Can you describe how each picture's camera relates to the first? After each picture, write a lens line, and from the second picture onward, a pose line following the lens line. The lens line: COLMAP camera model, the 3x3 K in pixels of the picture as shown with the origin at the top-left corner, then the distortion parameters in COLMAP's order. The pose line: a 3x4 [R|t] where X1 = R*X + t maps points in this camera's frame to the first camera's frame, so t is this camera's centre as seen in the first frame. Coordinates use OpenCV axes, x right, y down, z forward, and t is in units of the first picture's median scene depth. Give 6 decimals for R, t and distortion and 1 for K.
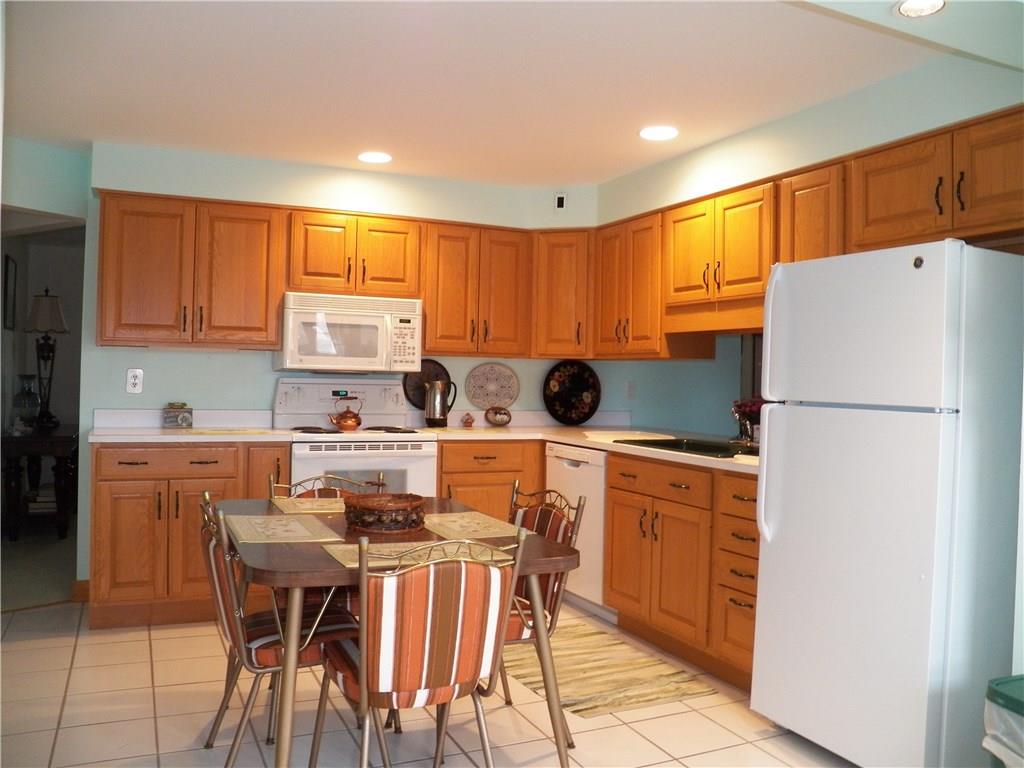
lens RADIAL K [[838.1, 0, 512.0], [0, 838.1, 384.0], [0, 0, 1]] dist [-0.147580, 0.063640]
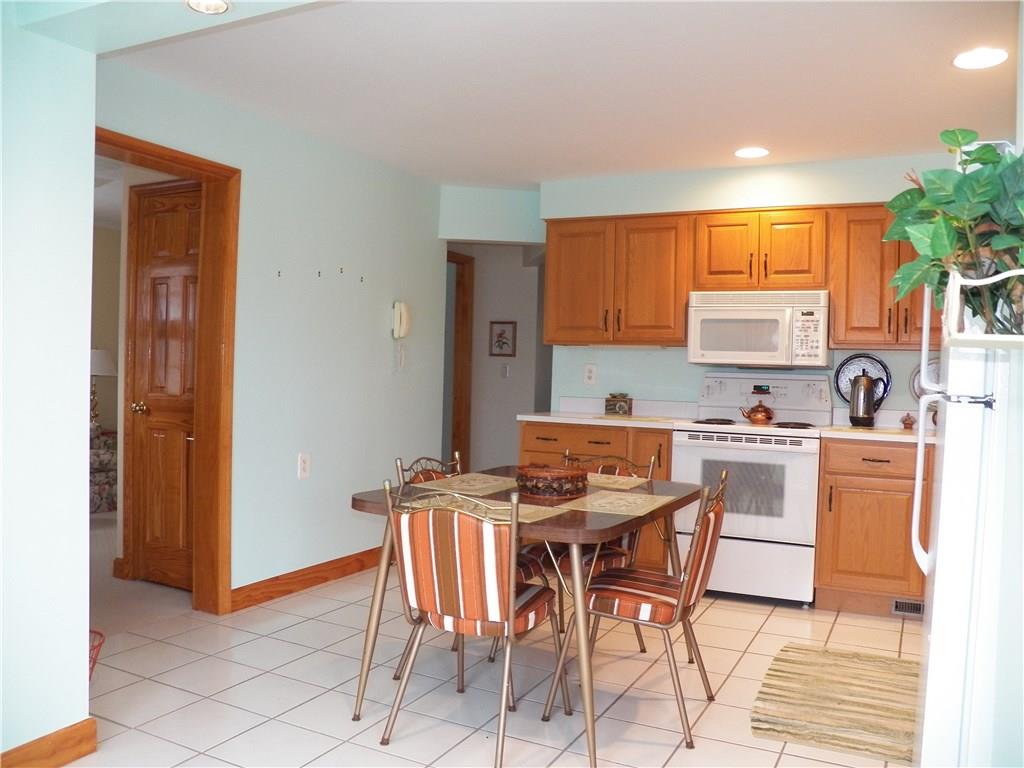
lens RADIAL K [[838.1, 0, 512.0], [0, 838.1, 384.0], [0, 0, 1]] dist [-0.147580, 0.063640]
pose [[0.612774, 0.009362, -0.790203, 0.432623], [-0.017904, 0.999838, -0.002038, 0.014843], [0.790056, 0.015397, 0.612842, 0.155005]]
